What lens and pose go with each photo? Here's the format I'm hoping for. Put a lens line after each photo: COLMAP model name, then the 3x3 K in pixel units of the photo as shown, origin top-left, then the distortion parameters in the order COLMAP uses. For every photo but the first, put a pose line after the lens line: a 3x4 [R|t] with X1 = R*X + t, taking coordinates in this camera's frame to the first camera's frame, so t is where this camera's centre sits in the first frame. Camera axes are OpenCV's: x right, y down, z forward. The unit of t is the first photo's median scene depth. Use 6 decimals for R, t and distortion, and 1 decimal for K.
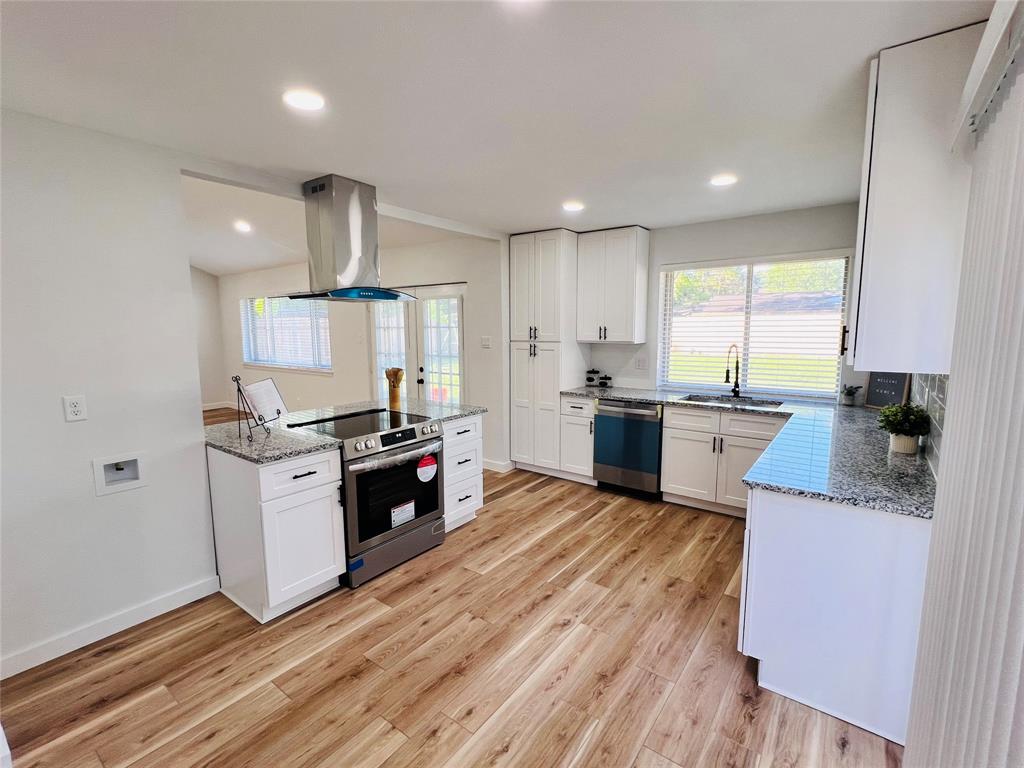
lens RADIAL K [[463.6, 0, 513.3], [0, 463.6, 387.2], [0, 0, 1]] dist [-0.004400, 0.000785]
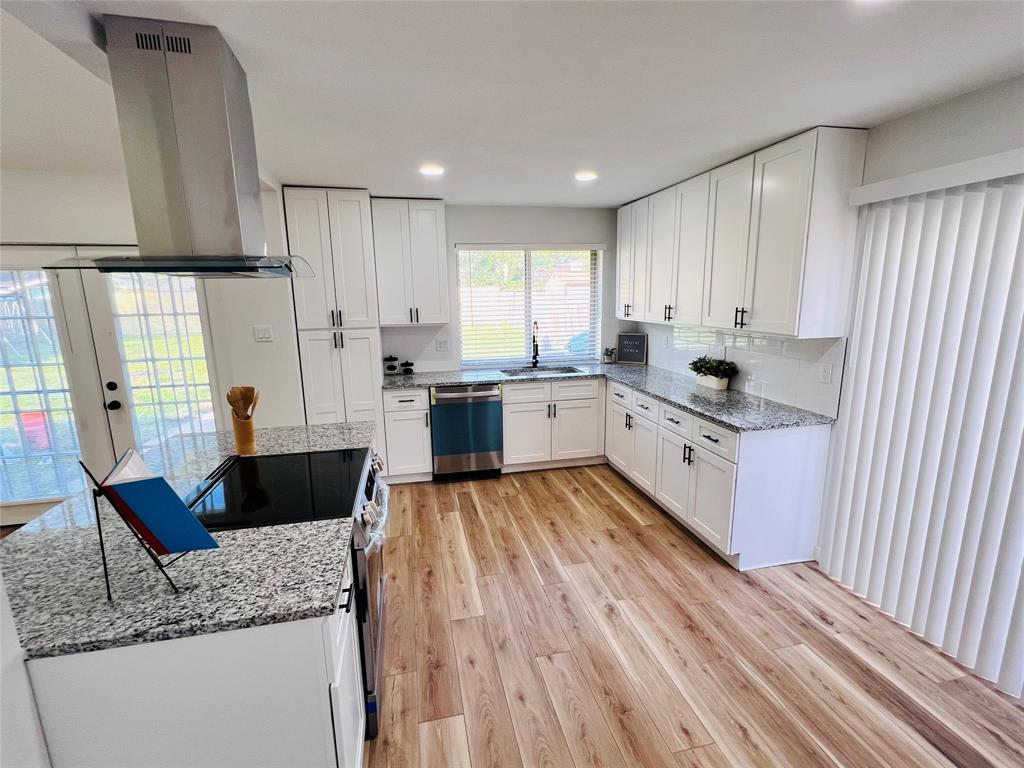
lens RADIAL K [[463.6, 0, 512.9], [0, 463.6, 385.8], [0, 0, 1]] dist [-0.004400, 0.000785]
pose [[0.651284, -0.151266, 0.743605, -0.424738], [0.110368, 0.988393, 0.104396, -0.060440], [-0.750765, 0.014079, 0.660419, 0.292042]]
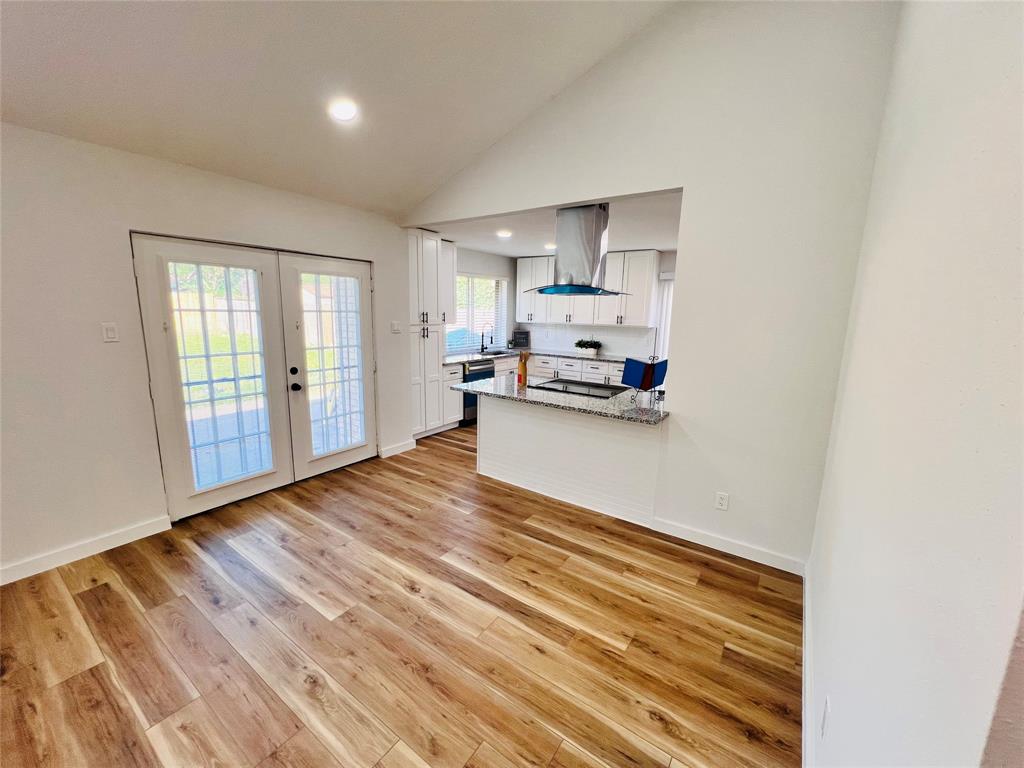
lens RADIAL K [[410.4, 0, 514.4], [0, 410.4, 382.9], [0, 0, 1]] dist [-0.000161, -0.000041]
pose [[-0.032685, -0.171444, 0.984652, -1.159456], [0.108366, 0.978762, 0.174016, -0.128823], [-0.993574, 0.112390, -0.013412, 0.935739]]
